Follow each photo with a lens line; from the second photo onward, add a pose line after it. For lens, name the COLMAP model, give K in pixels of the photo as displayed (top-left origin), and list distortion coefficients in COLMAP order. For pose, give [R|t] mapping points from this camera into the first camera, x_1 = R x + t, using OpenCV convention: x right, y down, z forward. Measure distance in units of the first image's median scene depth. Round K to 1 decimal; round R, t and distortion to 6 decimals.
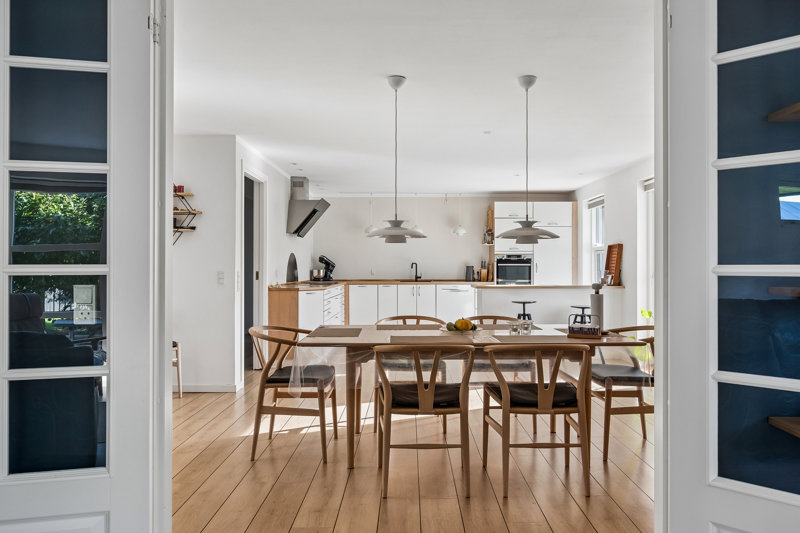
lens RADIAL K [[557.1, 0, 398.2], [0, 557.1, 265.3], [0, 0, 1]] dist [-0.000651, 0.000019]
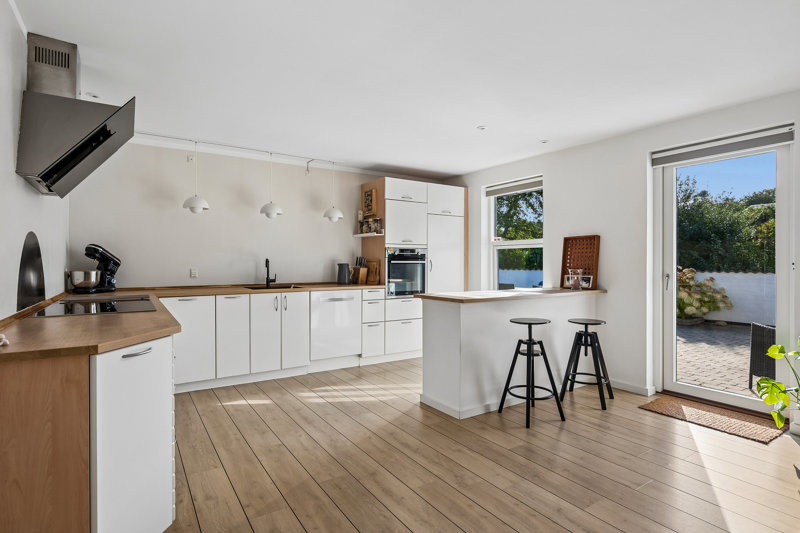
lens RADIAL K [[413.5, 0, 399.3], [0, 413.5, 266.6], [0, 0, 1]] dist [-0.005765, -0.000785]
pose [[0.829420, -0.005028, 0.558603, -0.117918], [-0.001525, 0.999935, 0.011265, -0.001098], [-0.558624, -0.010195, 0.829359, 0.528210]]
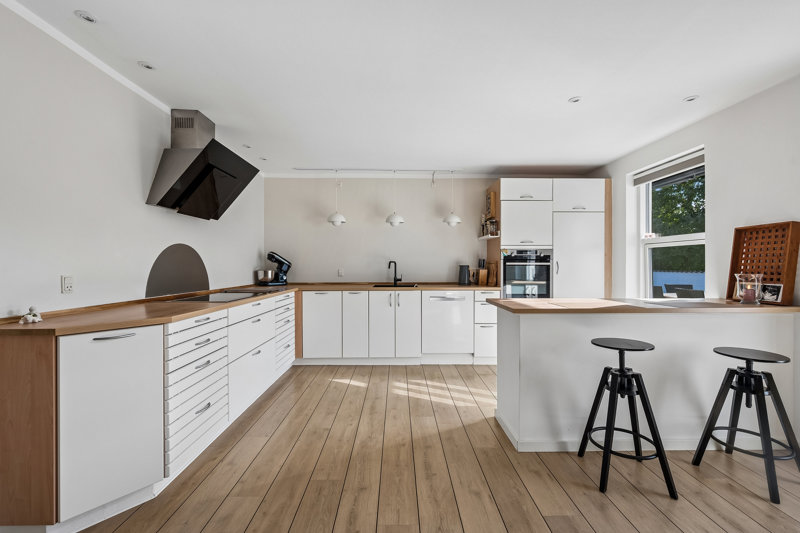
lens RADIAL K [[338.0, 0, 399.8], [0, 338.0, 266.7], [0, 0, 1]] dist [-0.002393, -0.000852]
pose [[0.999614, -0.000776, 0.027773, 0.026864], [0.000526, 0.999959, 0.008986, -0.001157], [-0.027779, -0.008968, 0.999574, 0.551732]]
